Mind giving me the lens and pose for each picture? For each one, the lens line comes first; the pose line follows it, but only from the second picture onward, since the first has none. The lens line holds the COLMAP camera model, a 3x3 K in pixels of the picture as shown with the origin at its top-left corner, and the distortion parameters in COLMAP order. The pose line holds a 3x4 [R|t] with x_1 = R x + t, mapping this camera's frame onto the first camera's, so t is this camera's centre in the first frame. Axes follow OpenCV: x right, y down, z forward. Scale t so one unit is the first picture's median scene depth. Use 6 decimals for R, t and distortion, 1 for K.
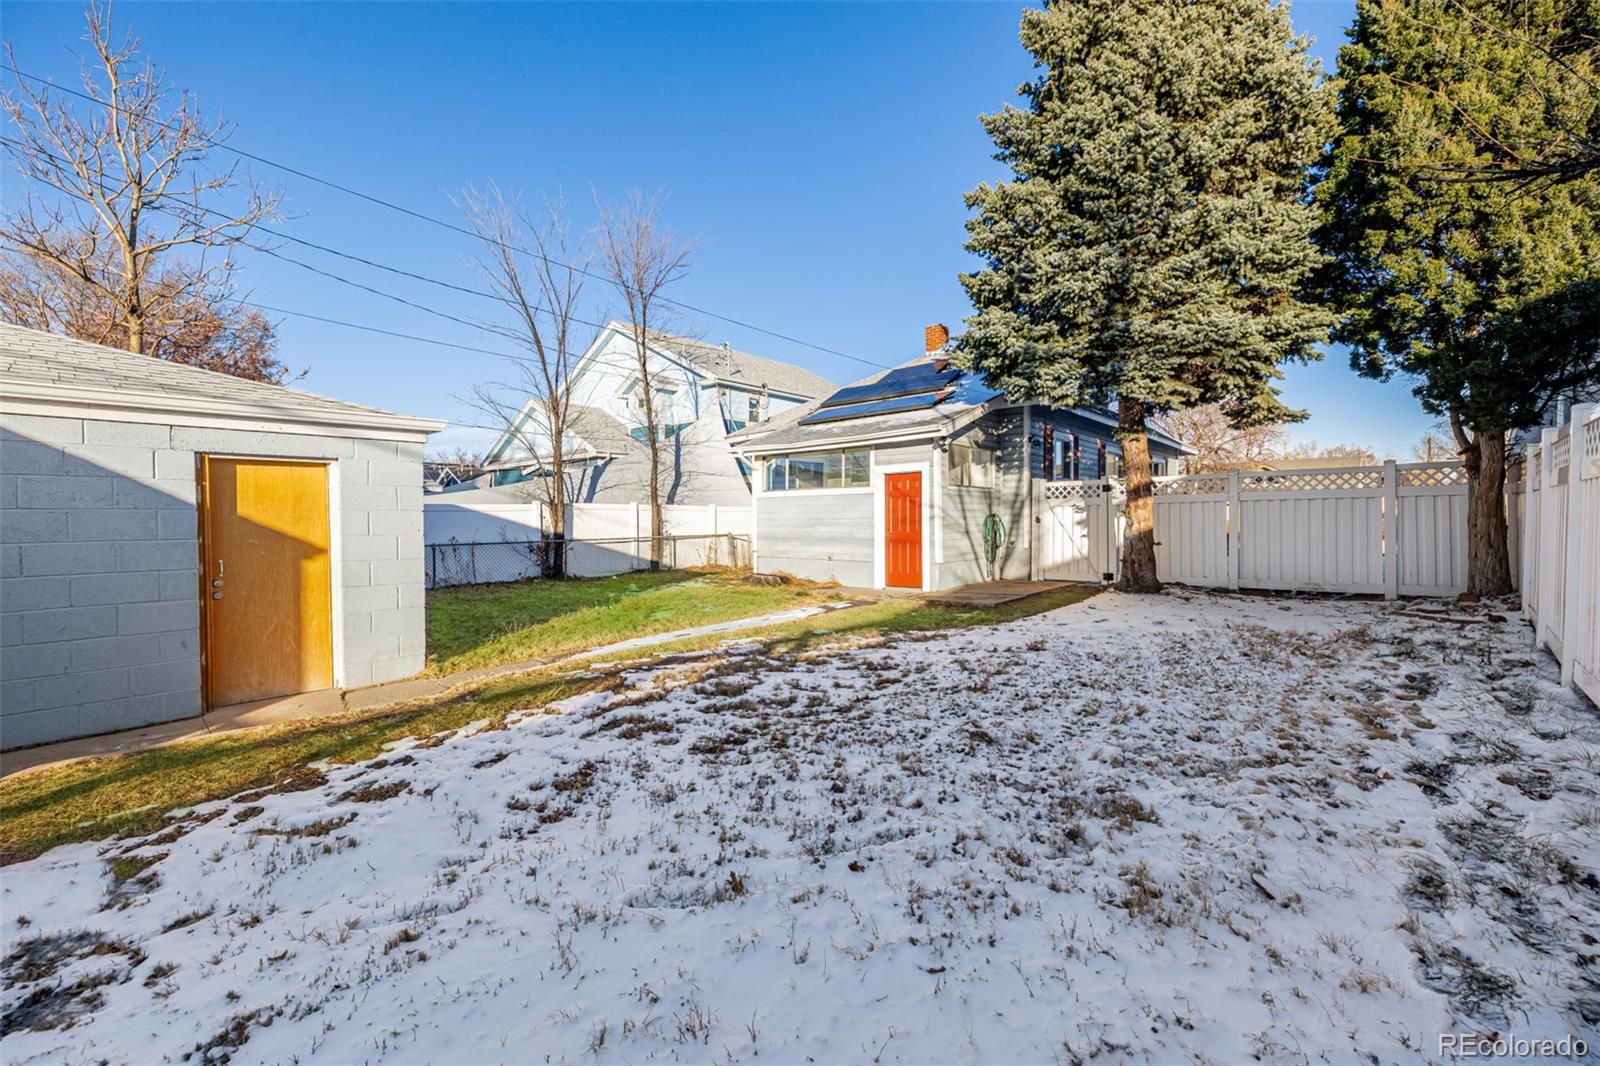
lens RADIAL K [[676.6, 0, 806.8], [0, 676.6, 525.8], [0, 0, 1]] dist [0.002472, 0.000189]
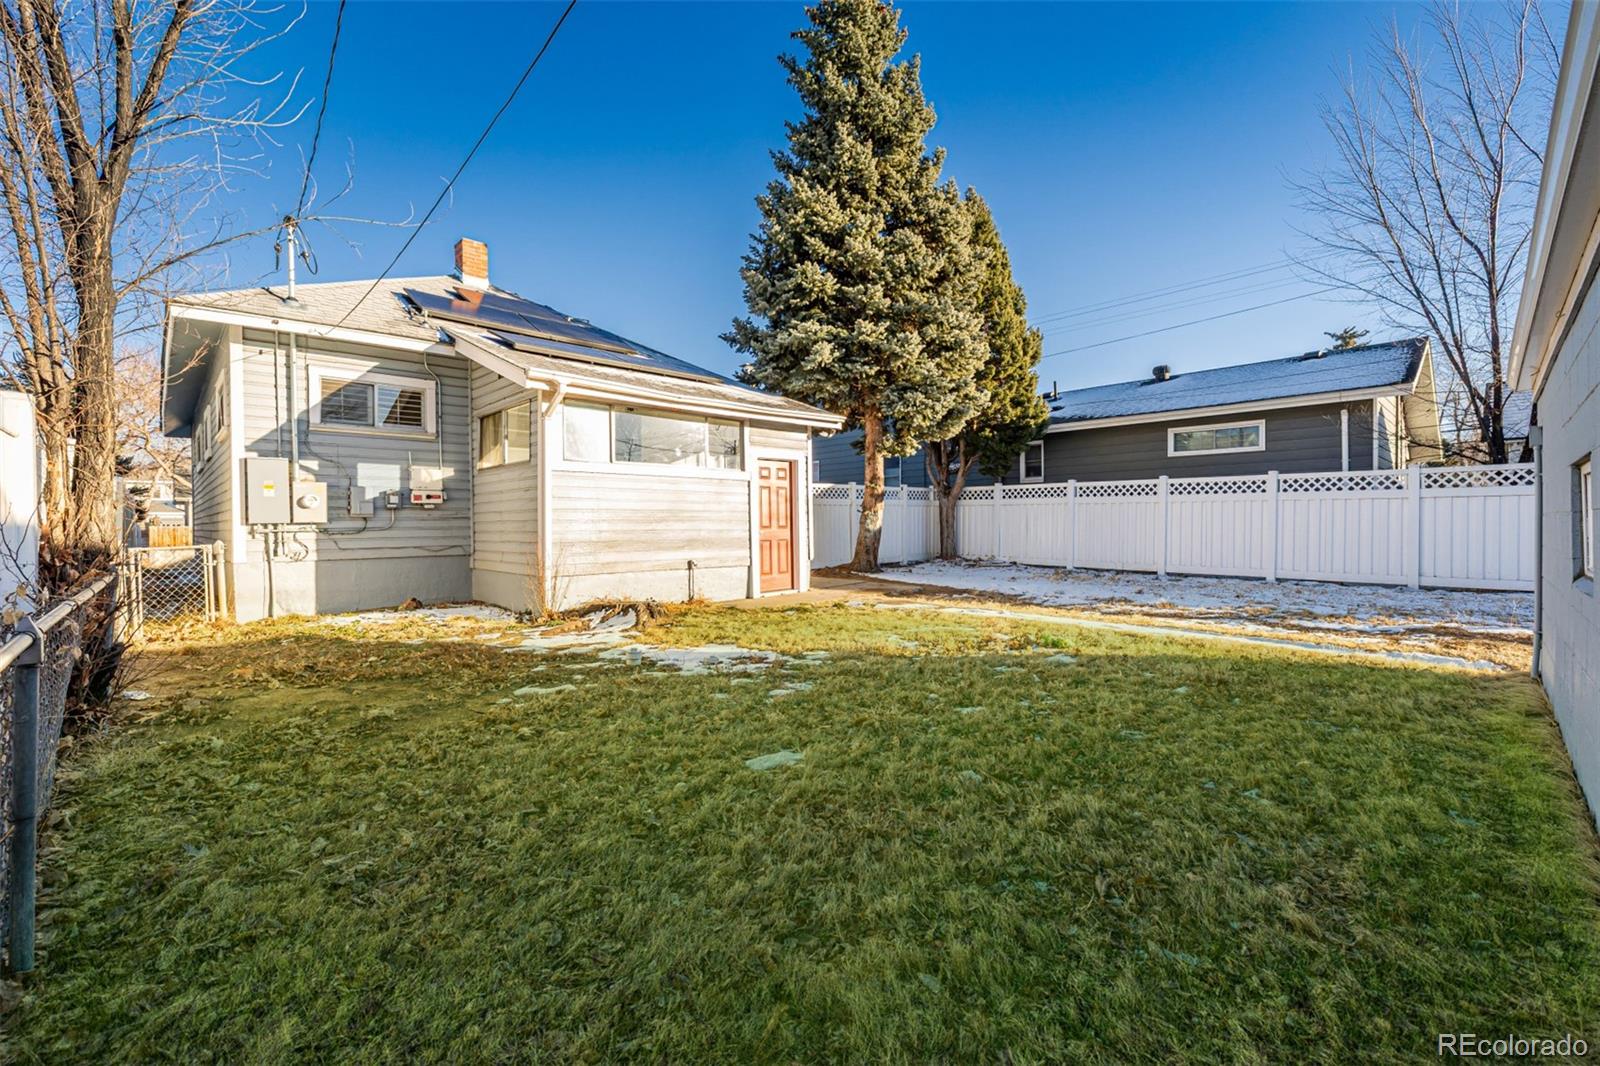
lens RADIAL K [[676.6, 0, 806.8], [0, 676.6, 525.8], [0, 0, 1]] dist [0.002472, 0.000189]
pose [[0.079620, 0.001846, 0.996824, -0.723192], [0.010895, 0.999937, -0.002722, 0.009350], [-0.996766, 0.011077, 0.079595, 0.893164]]
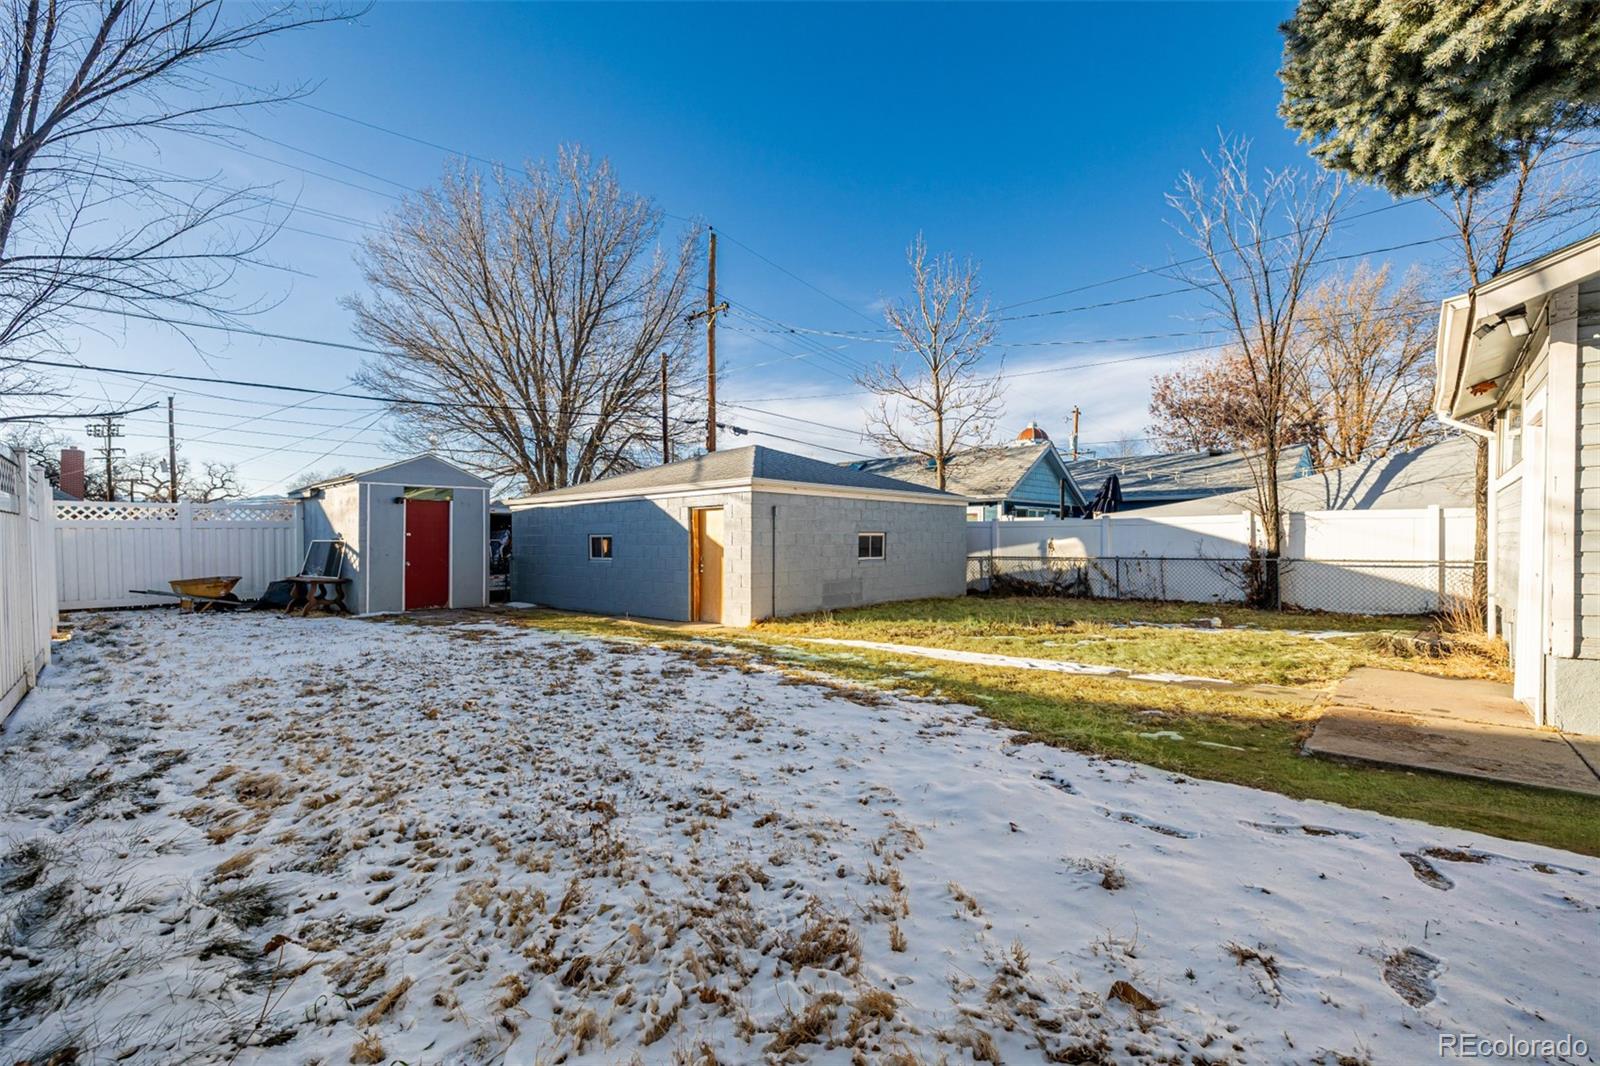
lens RADIAL K [[685.8, 0, 800.0], [0, 685.8, 533.0], [0, 0, 1]] dist [0.000045, 0.000206]
pose [[-0.035063, 0.001393, -0.999384, 0.564027], [-0.003493, 0.999993, 0.001517, -0.010543], [0.999379, 0.003544, -0.035058, 0.587464]]
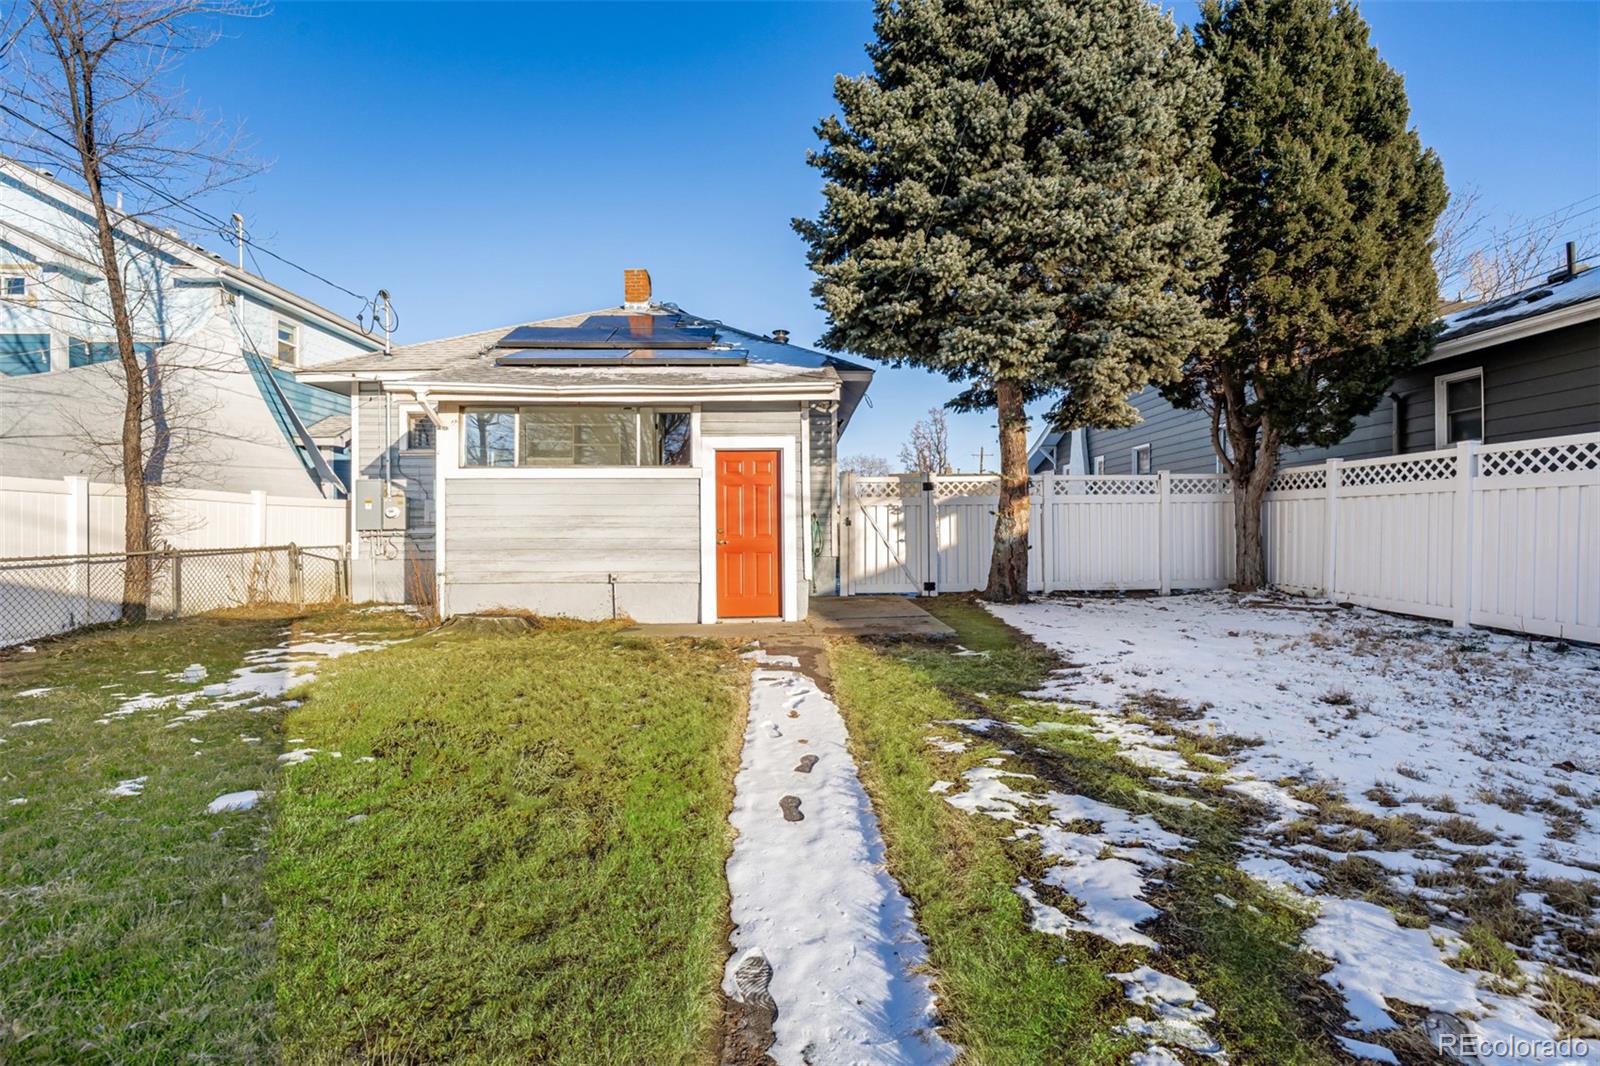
lens RADIAL K [[676.6, 0, 806.8], [0, 676.6, 525.8], [0, 0, 1]] dist [0.002472, 0.000189]
pose [[0.740634, 0.006904, 0.671874, -0.273279], [0.002776, 0.999907, -0.013336, 0.007483], [-0.671903, 0.011742, 0.740546, 0.457160]]
